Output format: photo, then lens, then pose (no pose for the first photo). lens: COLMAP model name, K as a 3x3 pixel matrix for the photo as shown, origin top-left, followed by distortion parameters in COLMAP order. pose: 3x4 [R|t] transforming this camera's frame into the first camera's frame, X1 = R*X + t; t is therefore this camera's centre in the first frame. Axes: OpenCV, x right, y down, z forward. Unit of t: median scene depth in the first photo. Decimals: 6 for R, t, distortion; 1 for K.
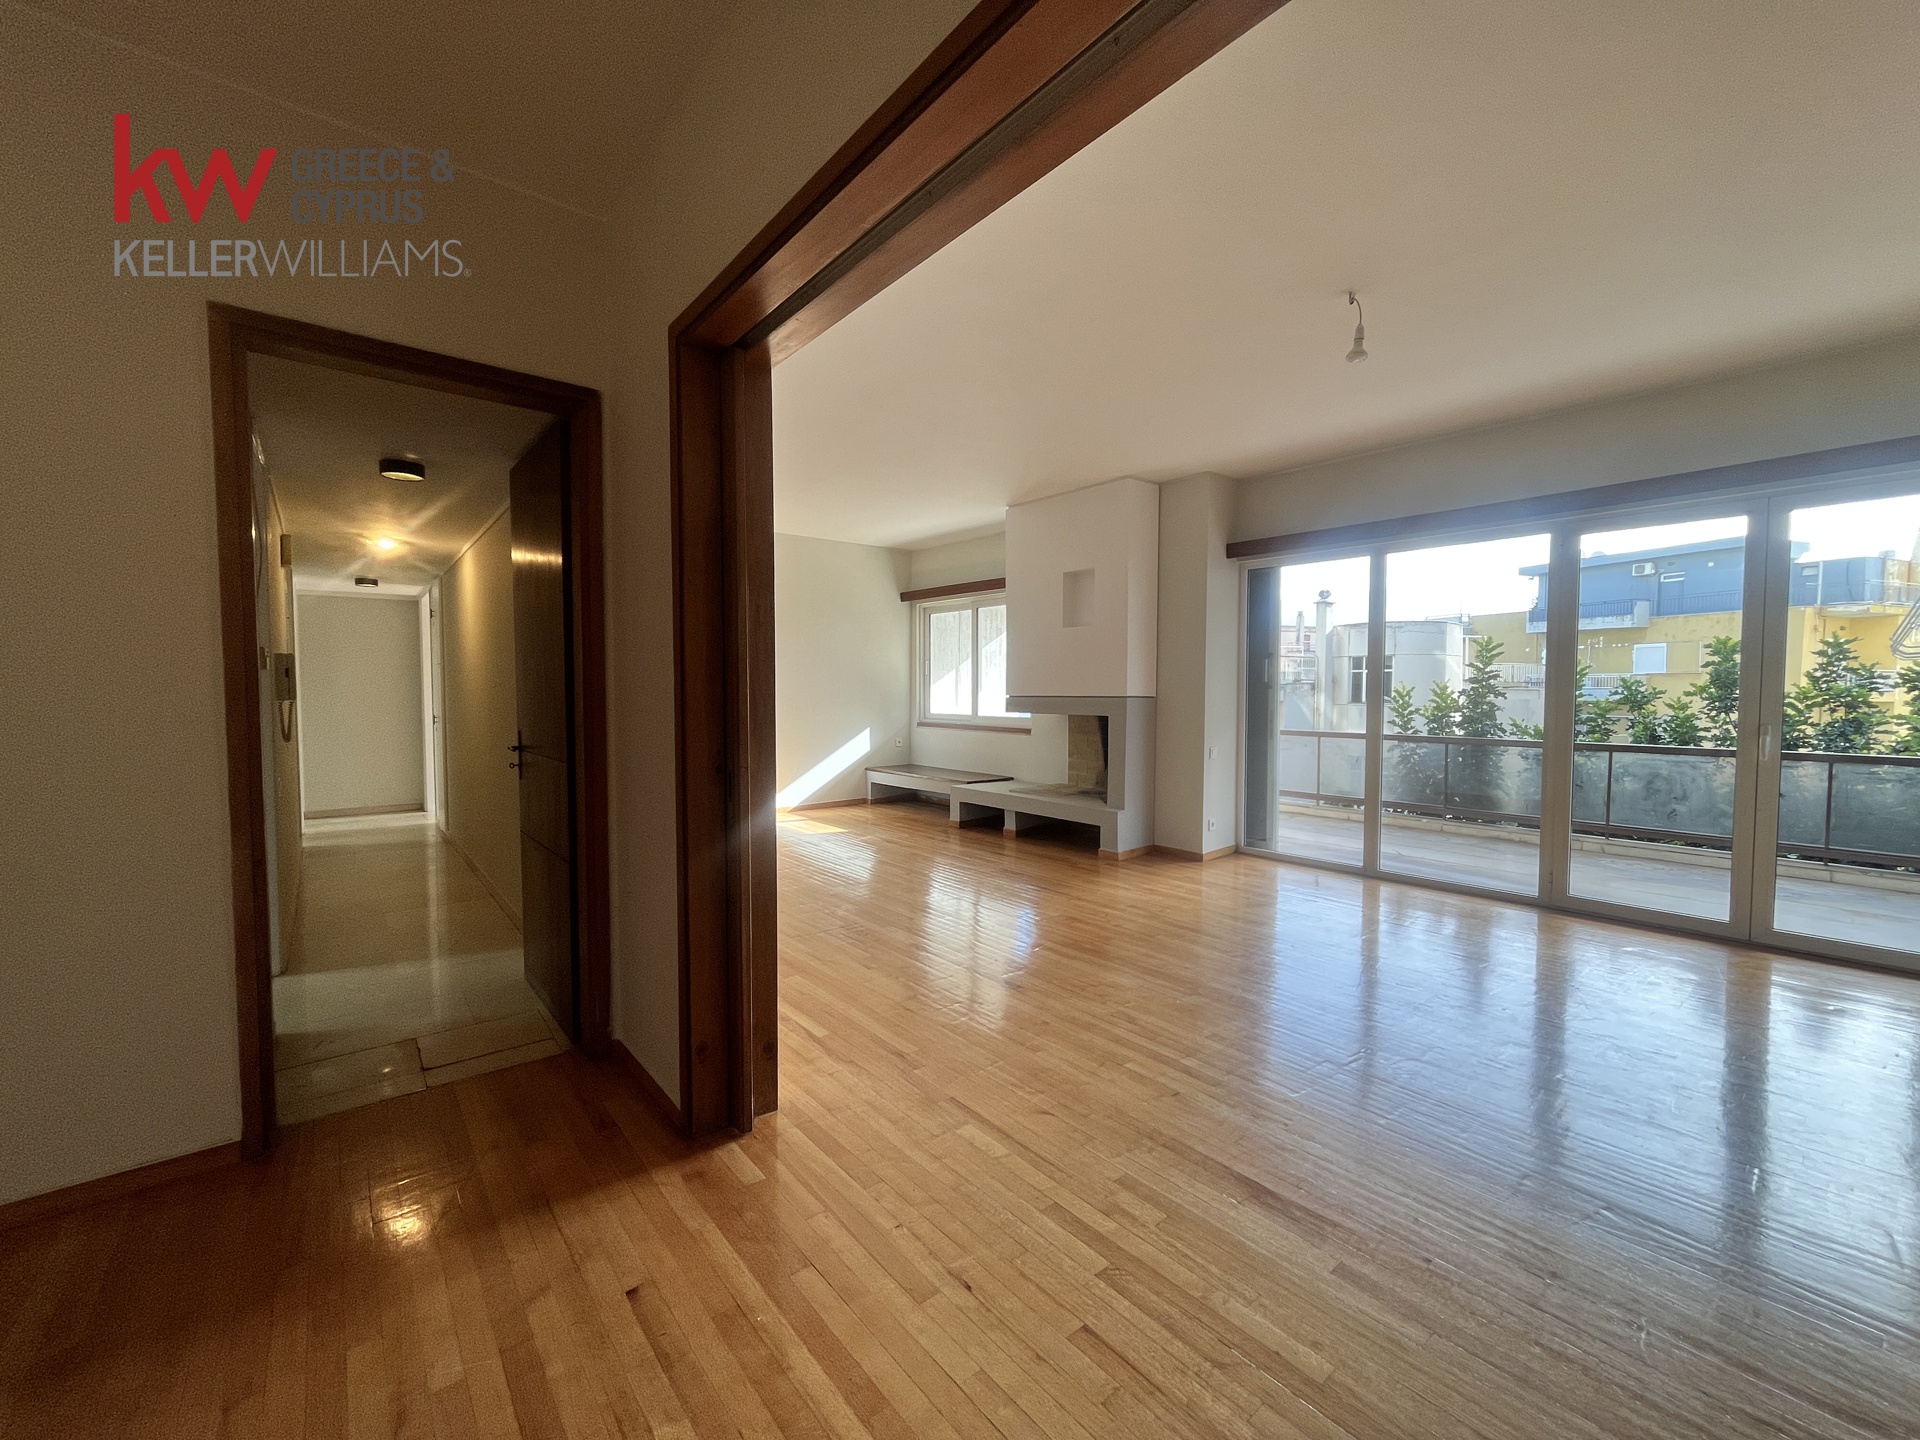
lens RADIAL K [[774.7, 0, 953.9], [0, 774.7, 723.2], [0, 0, 1]] dist [-0.000294, 0.000089]
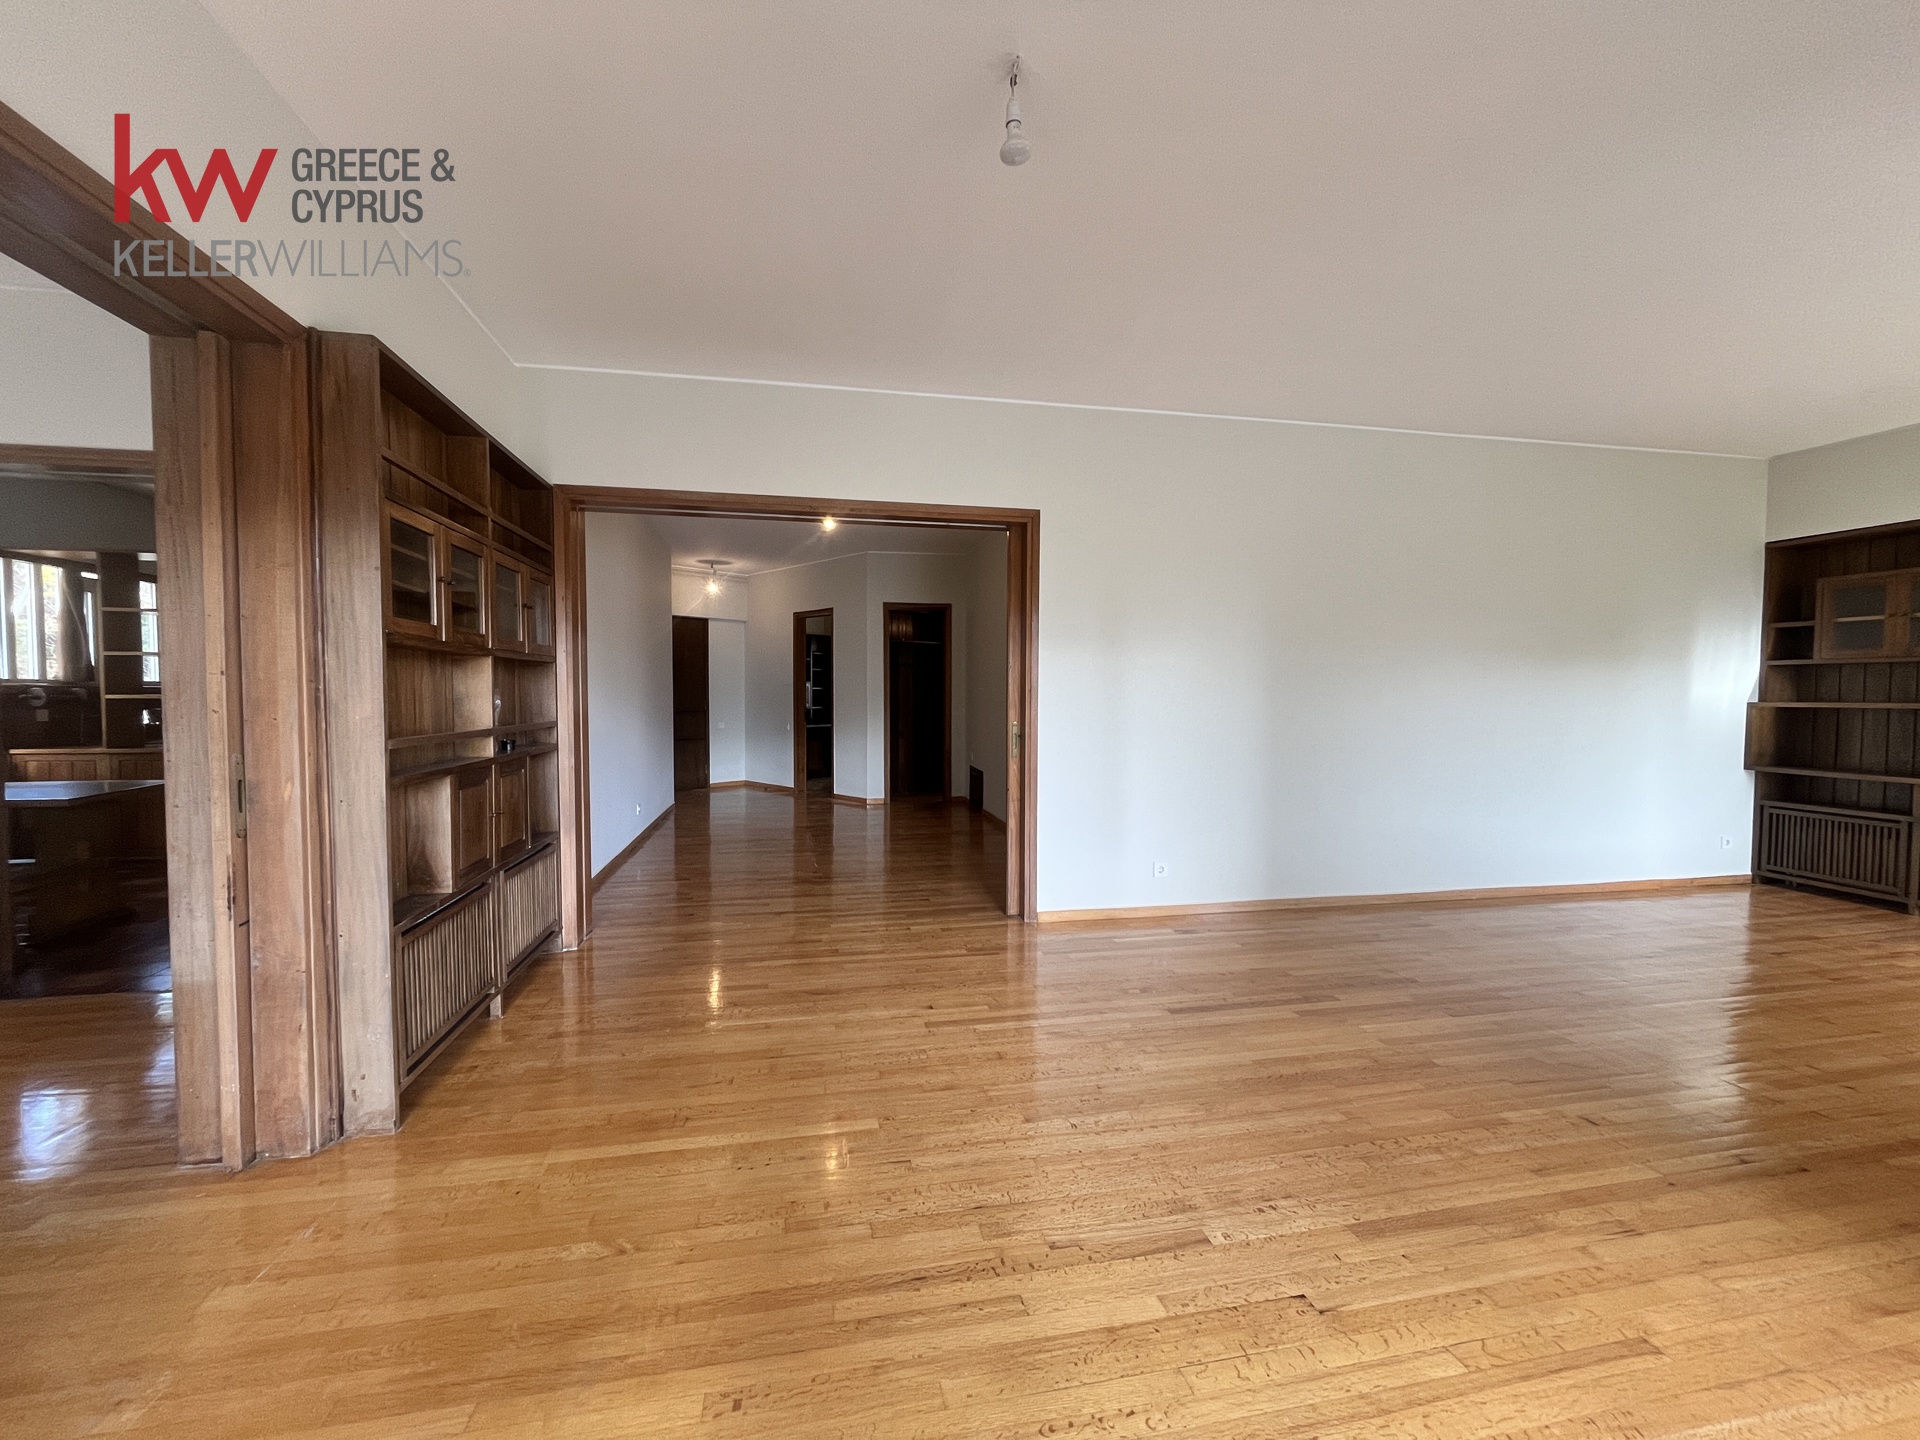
lens RADIAL K [[774.7, 0, 953.9], [0, 774.7, 723.2], [0, 0, 1]] dist [-0.000294, 0.000089]
pose [[-0.467240, 0.034459, -0.883459, 1.760186], [-0.040560, 0.997353, 0.060353, -0.095033], [0.883199, 0.064032, -0.464606, 2.015113]]
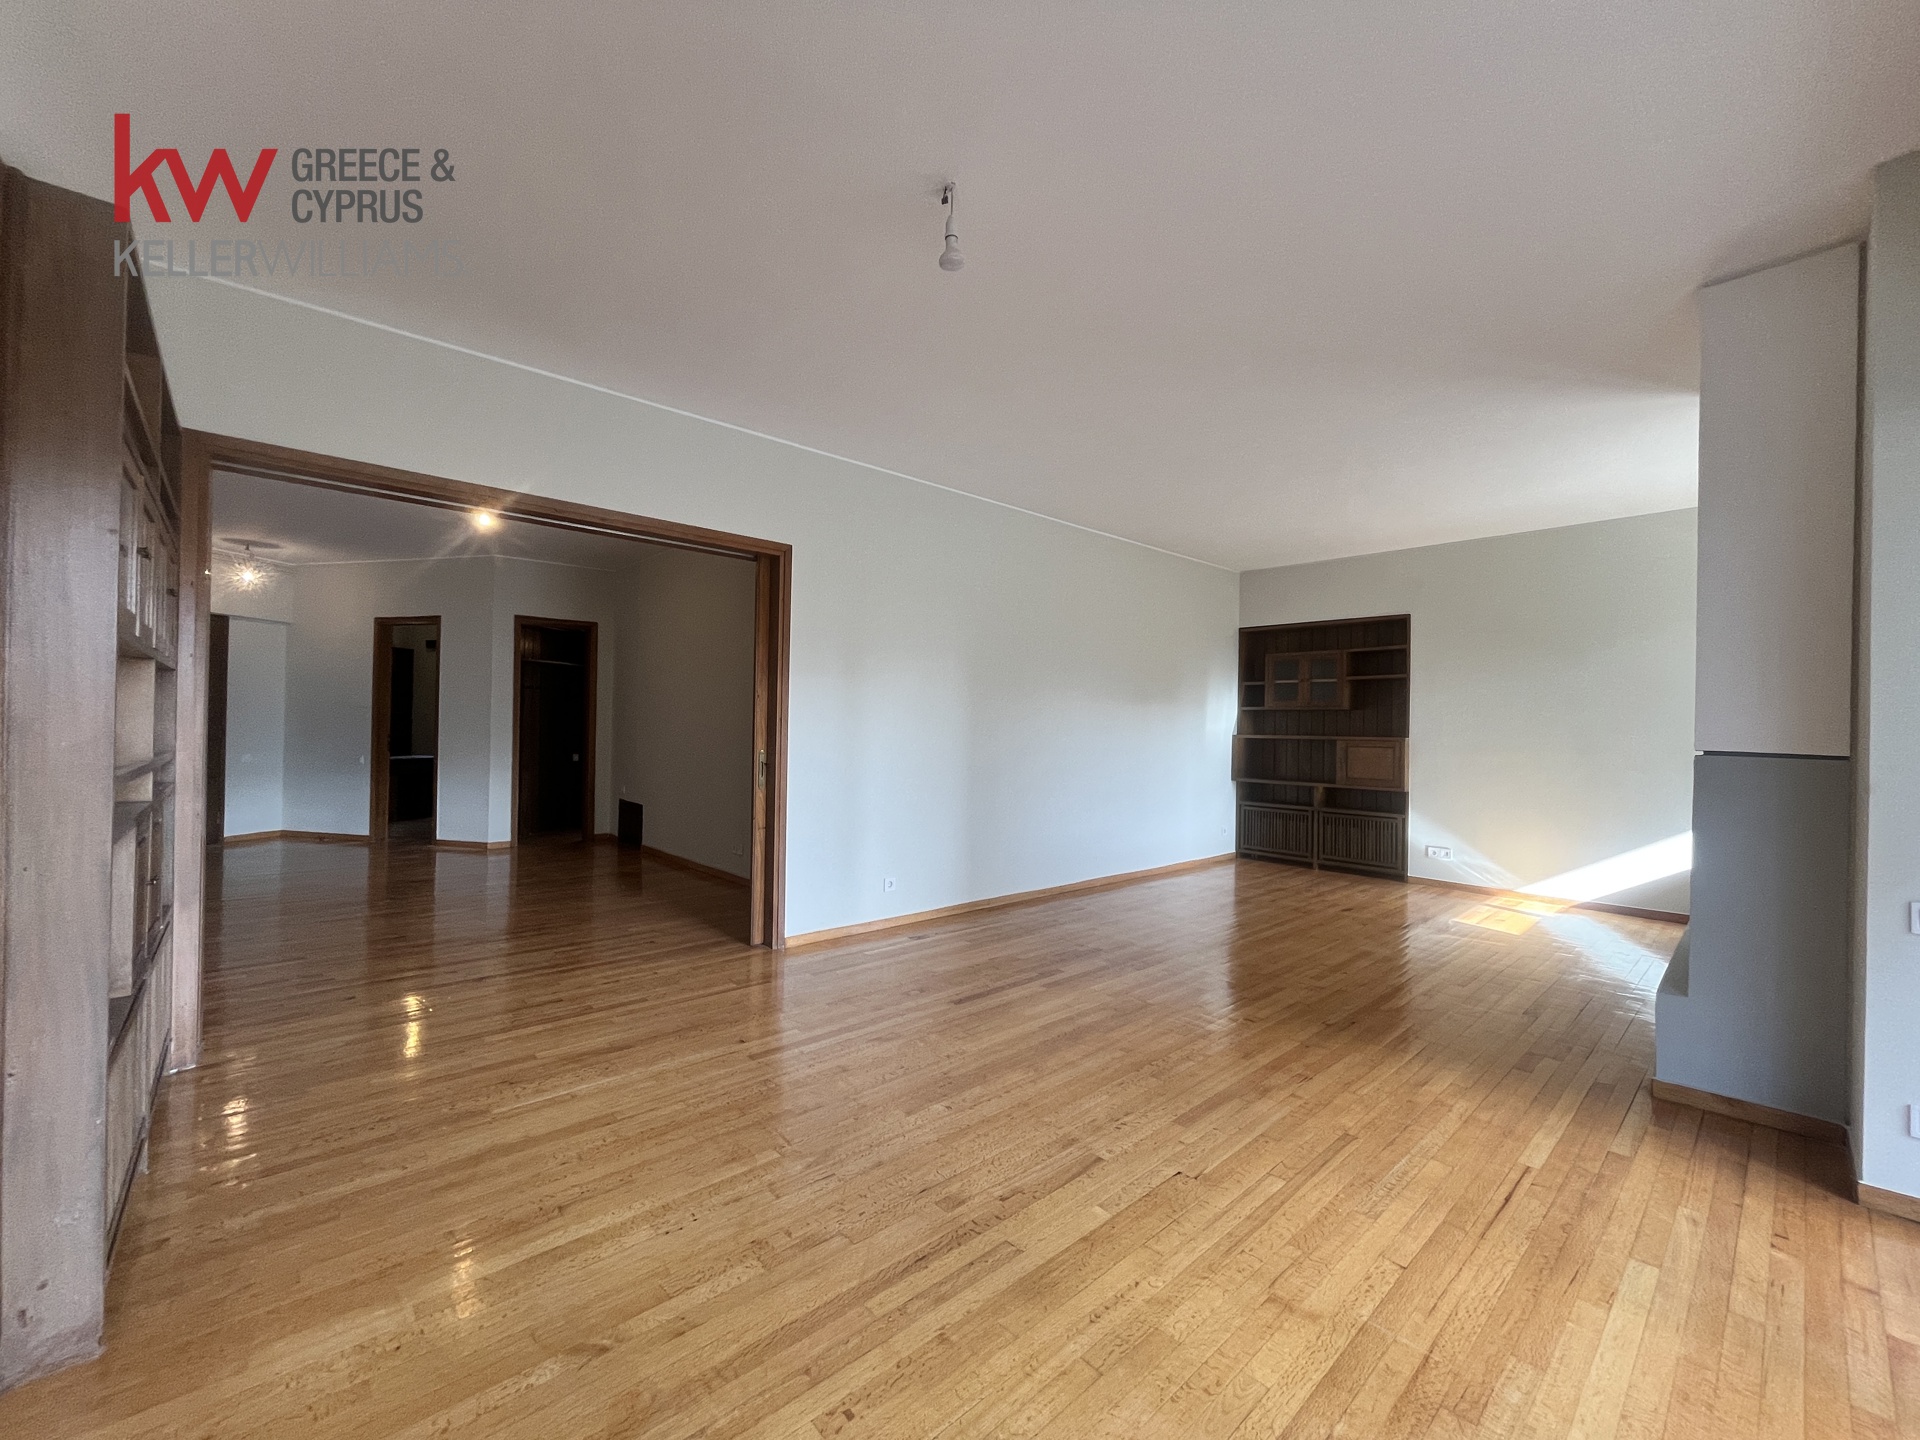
lens RADIAL K [[774.7, 0, 953.9], [0, 774.7, 723.2], [0, 0, 1]] dist [-0.000294, 0.000089]
pose [[0.050821, -0.002732, -0.998704, 1.979973], [-0.059167, 0.998232, -0.005742, -0.069406], [0.996954, 0.059382, 0.050570, 1.571045]]
